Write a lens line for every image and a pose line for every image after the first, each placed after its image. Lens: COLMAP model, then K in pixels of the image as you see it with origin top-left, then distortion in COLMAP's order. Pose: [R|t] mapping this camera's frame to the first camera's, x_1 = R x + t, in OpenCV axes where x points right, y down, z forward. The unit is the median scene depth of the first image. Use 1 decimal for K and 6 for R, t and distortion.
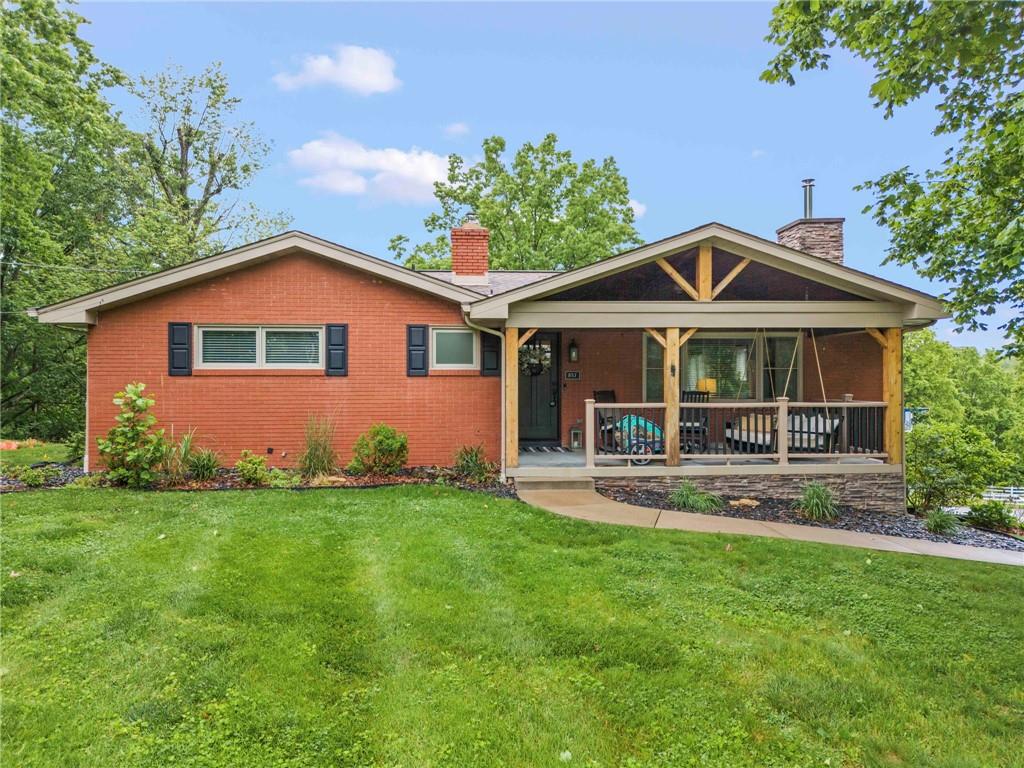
lens RADIAL K [[624.3, 0, 512.0], [0, 624.3, 384.0], [0, 0, 1]] dist [0.000325, -0.000286]
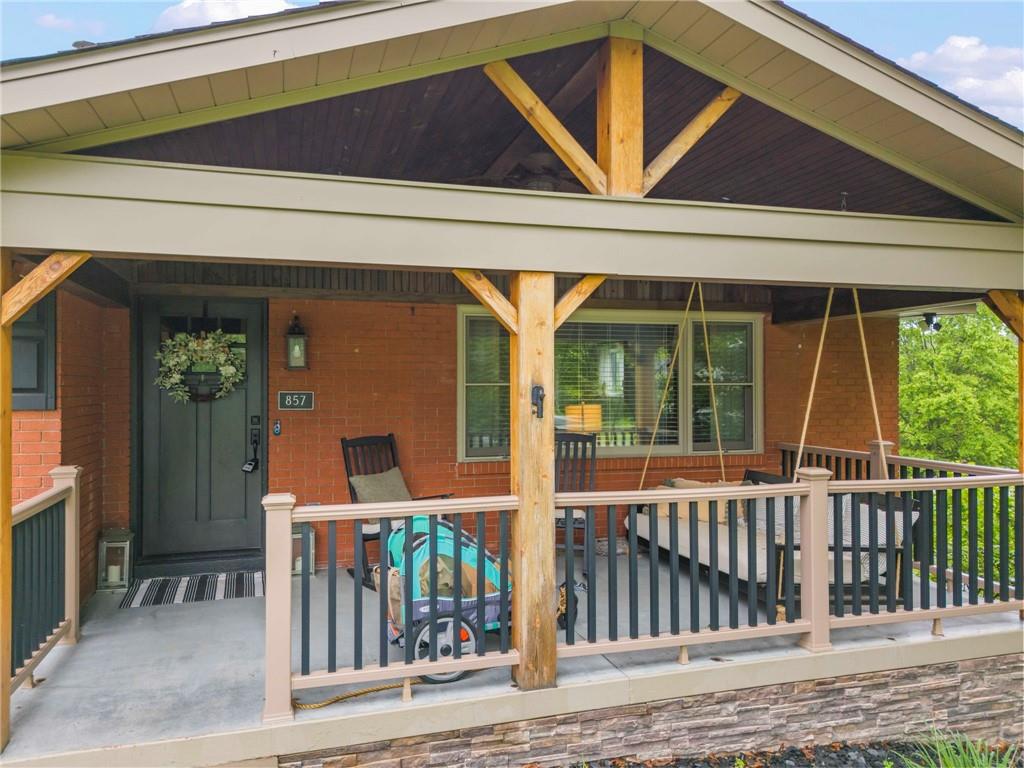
lens RADIAL K [[752.7, 0, 512.0], [0, 752.7, 384.0], [0, 0, 1]] dist [0.073071, 0.000284]
pose [[0.965322, 0.000880, 0.261060, 0.137843], [0.002099, 0.999936, -0.011134, -0.025279], [-0.261053, 0.011296, 0.965258, 0.606384]]
